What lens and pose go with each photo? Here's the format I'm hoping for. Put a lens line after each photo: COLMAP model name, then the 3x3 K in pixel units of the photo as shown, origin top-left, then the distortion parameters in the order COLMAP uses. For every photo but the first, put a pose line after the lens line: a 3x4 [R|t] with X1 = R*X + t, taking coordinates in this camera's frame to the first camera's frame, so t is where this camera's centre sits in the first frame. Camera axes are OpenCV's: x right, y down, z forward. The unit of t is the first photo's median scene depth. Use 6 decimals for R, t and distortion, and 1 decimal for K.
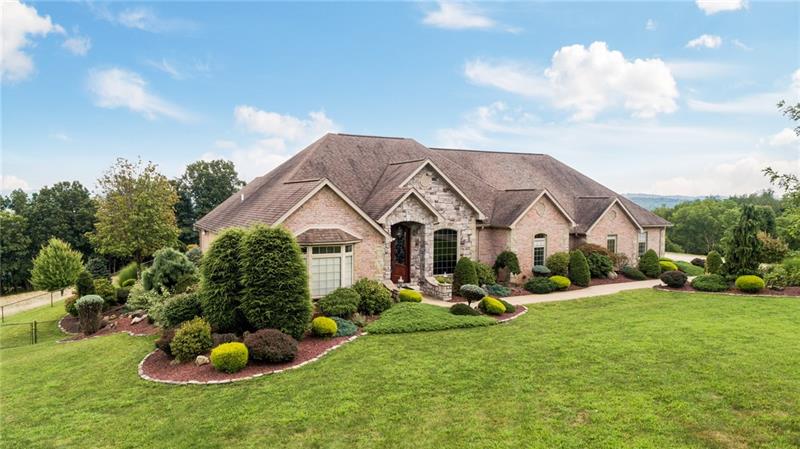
lens RADIAL K [[548.0, 0, 403.8], [0, 548.0, 228.6], [0, 0, 1]] dist [-0.001776, -0.001163]
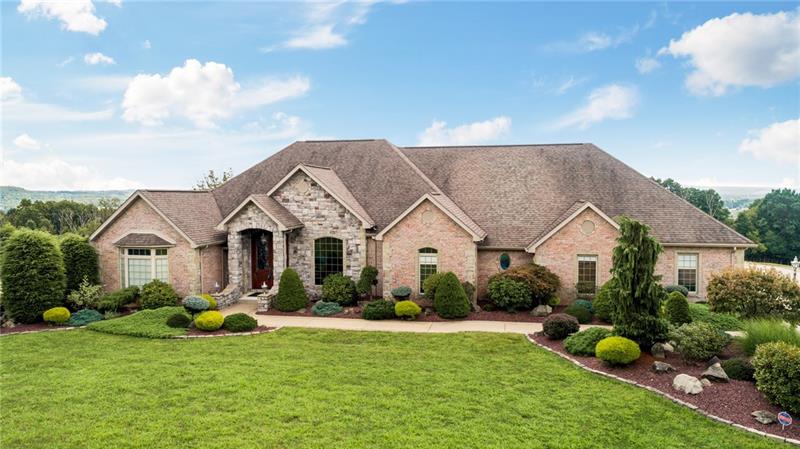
lens RADIAL K [[548.0, 0, 402.6], [0, 548.0, 219.4], [0, 0, 1]] dist [-0.001776, -0.001163]
pose [[0.765015, 0.020160, -0.643696, 0.659563], [-0.025736, 0.999669, 0.000722, -0.028838], [0.643498, 0.016014, 0.765281, 0.309068]]
